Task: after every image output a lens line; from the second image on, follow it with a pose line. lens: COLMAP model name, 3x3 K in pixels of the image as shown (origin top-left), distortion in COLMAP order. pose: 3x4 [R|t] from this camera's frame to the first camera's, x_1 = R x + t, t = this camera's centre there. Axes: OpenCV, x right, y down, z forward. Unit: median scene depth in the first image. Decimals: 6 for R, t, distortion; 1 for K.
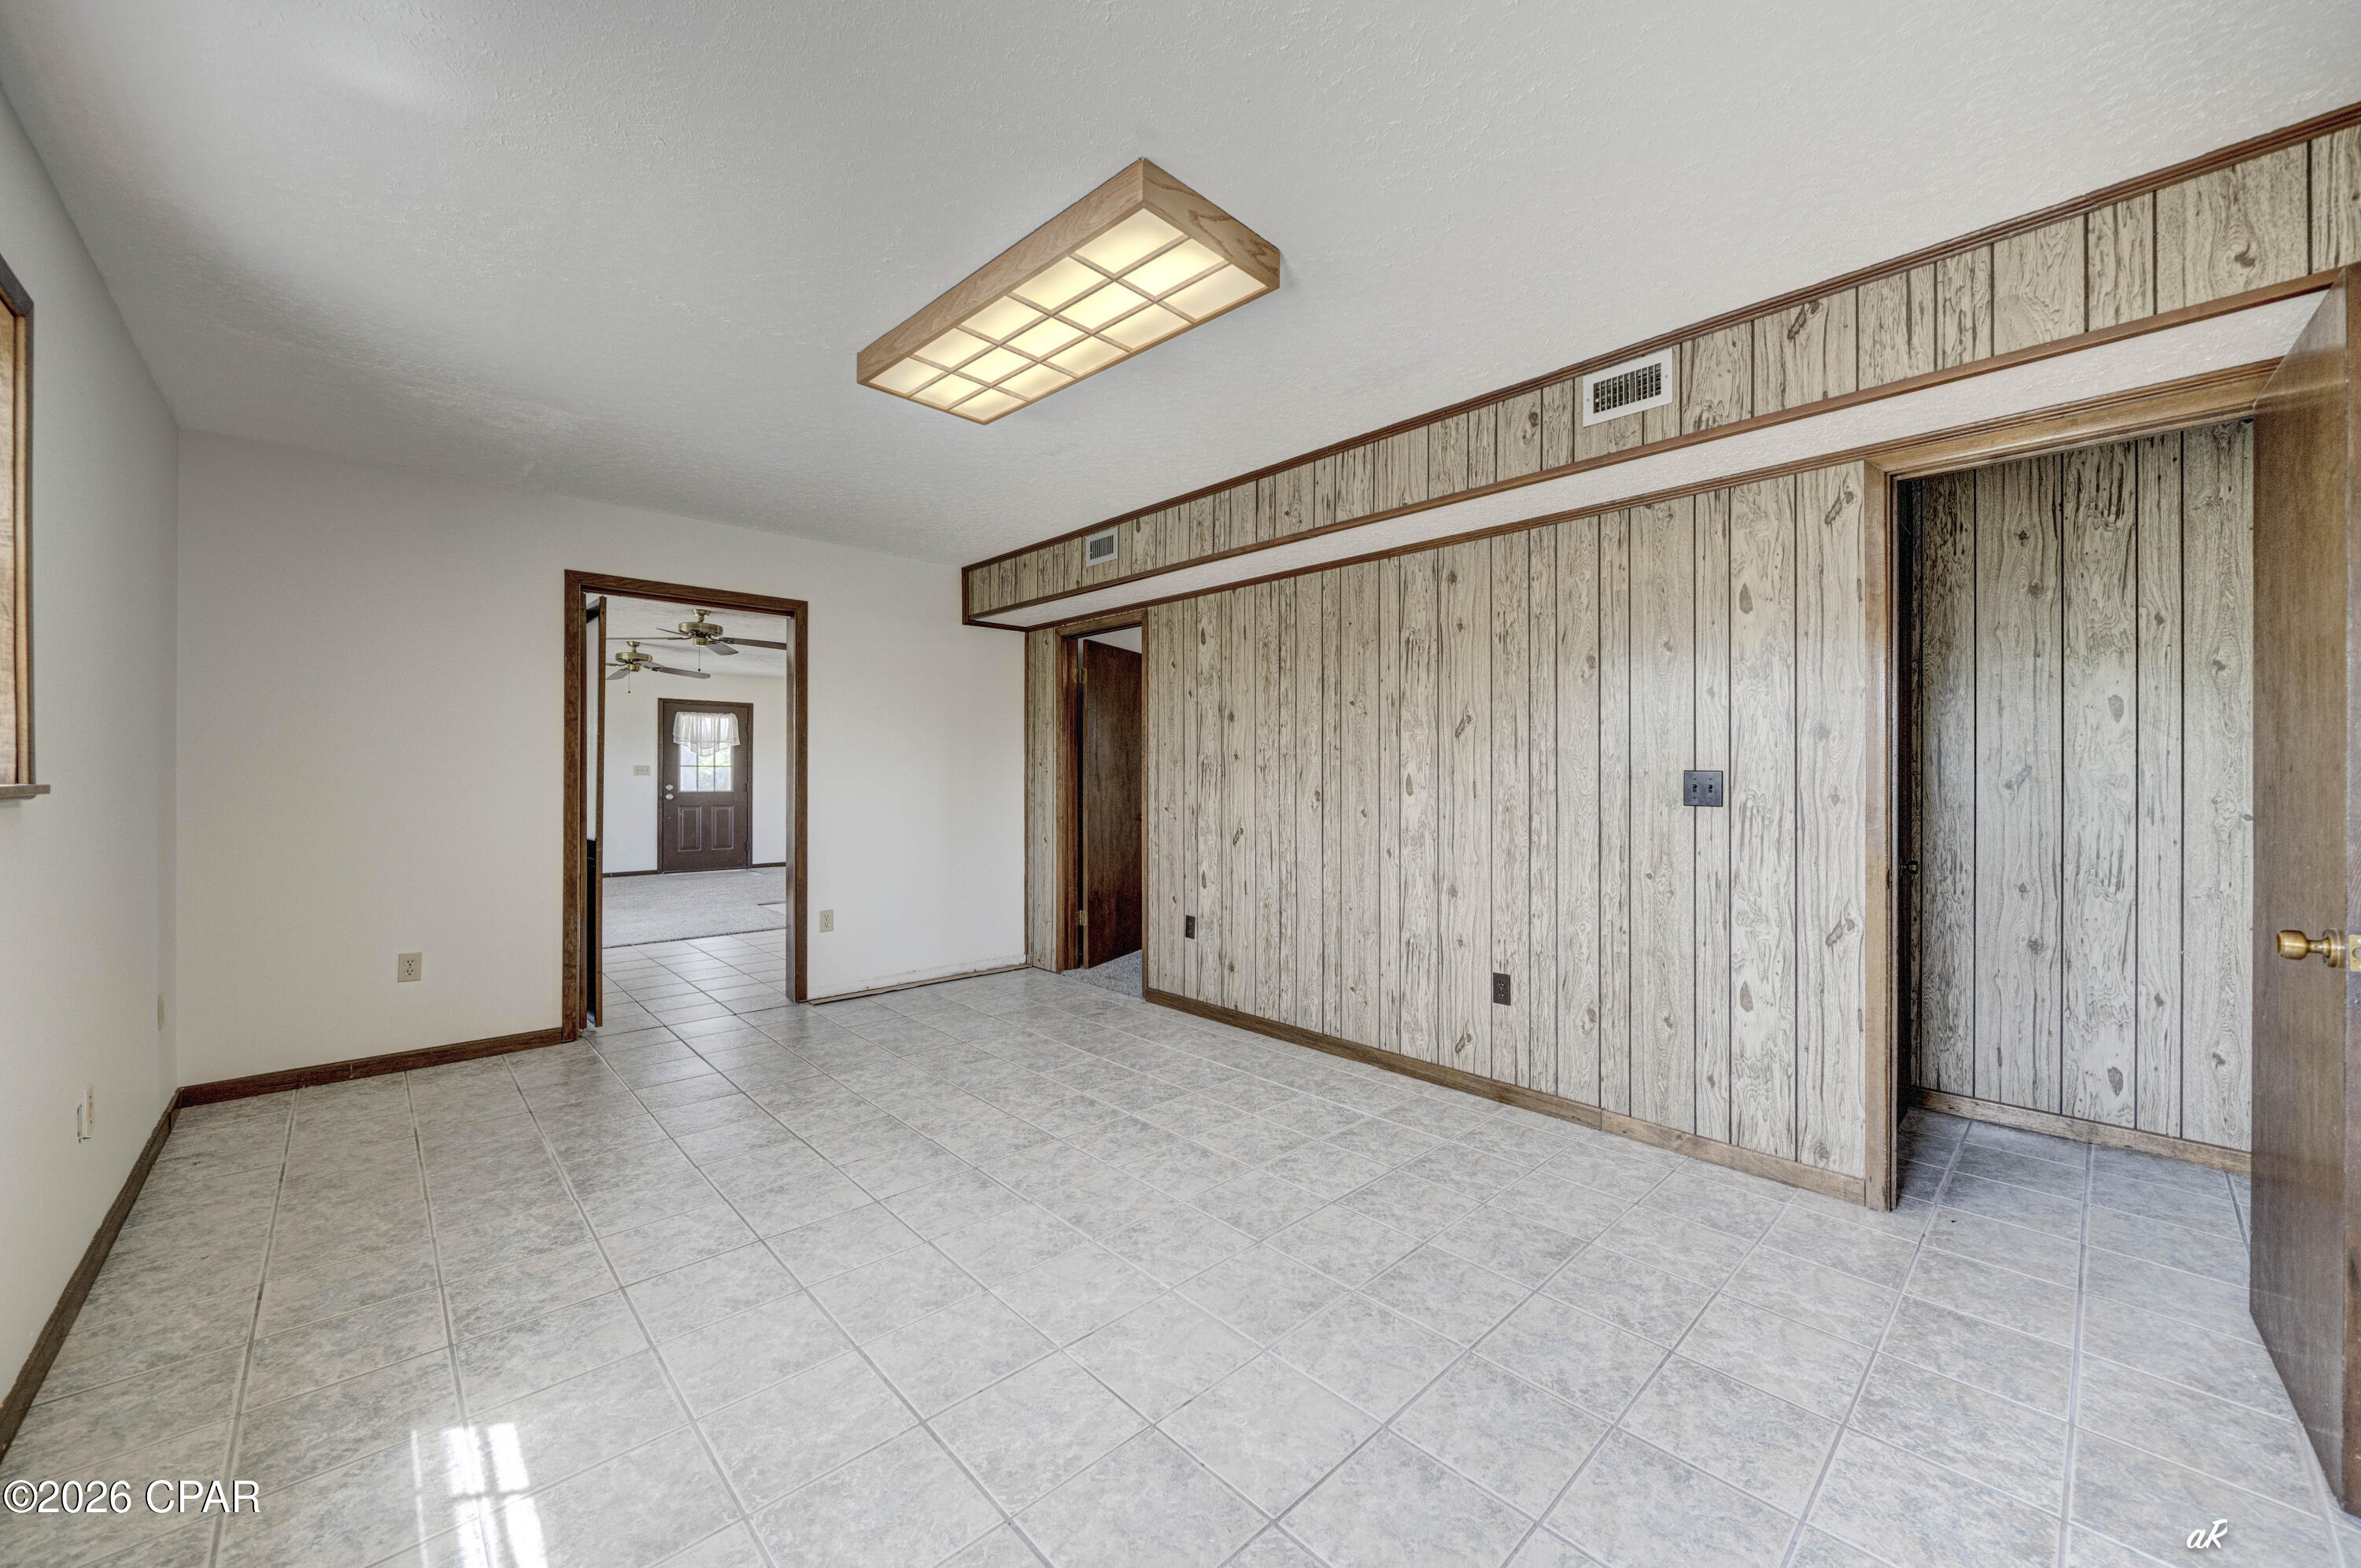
lens RADIAL K [[874.5, 0, 1192.2], [0, 874.5, 769.2], [0, 0, 1]] dist [-0.001501, -0.000043]
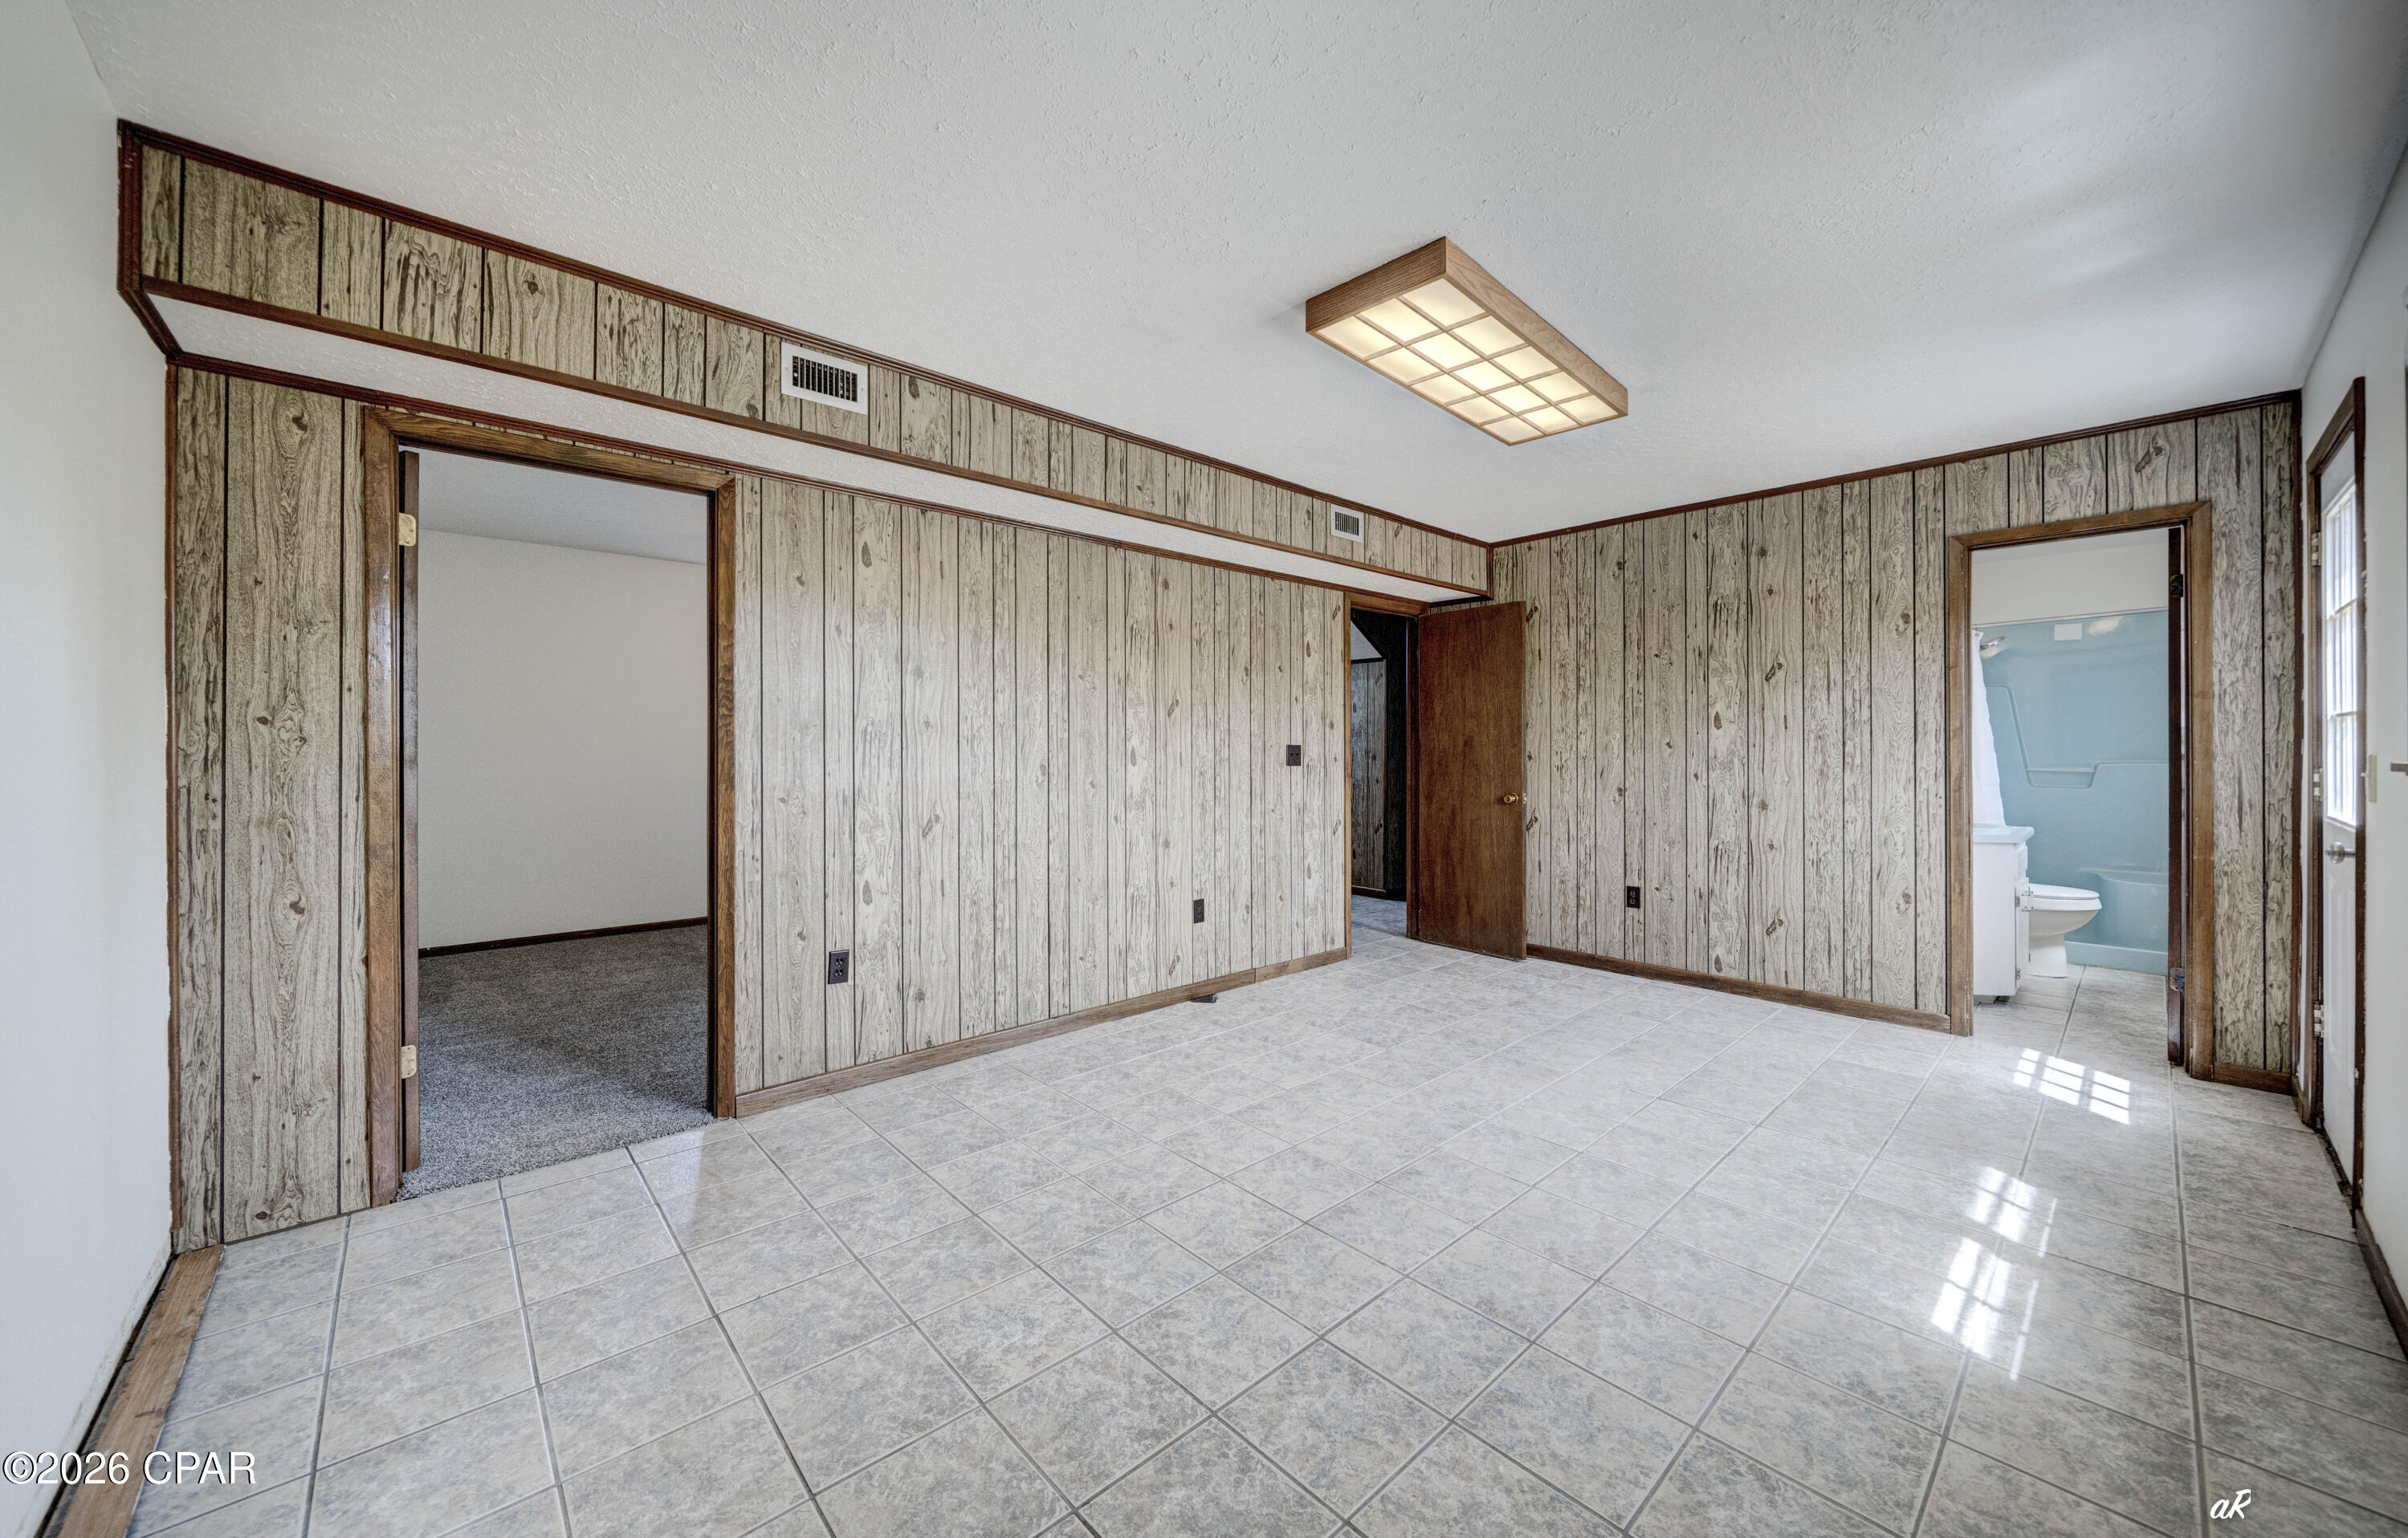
lens RADIAL K [[872.9, 0, 1219.6], [0, 872.9, 734.5], [0, 0, 1]] dist [-0.016317, 0.000412]
pose [[0.012820, 0.016895, 0.999775, -0.908256], [-0.004832, 0.999847, -0.016834, 0.008713], [-0.999906, -0.004615, 0.012899, 0.909320]]
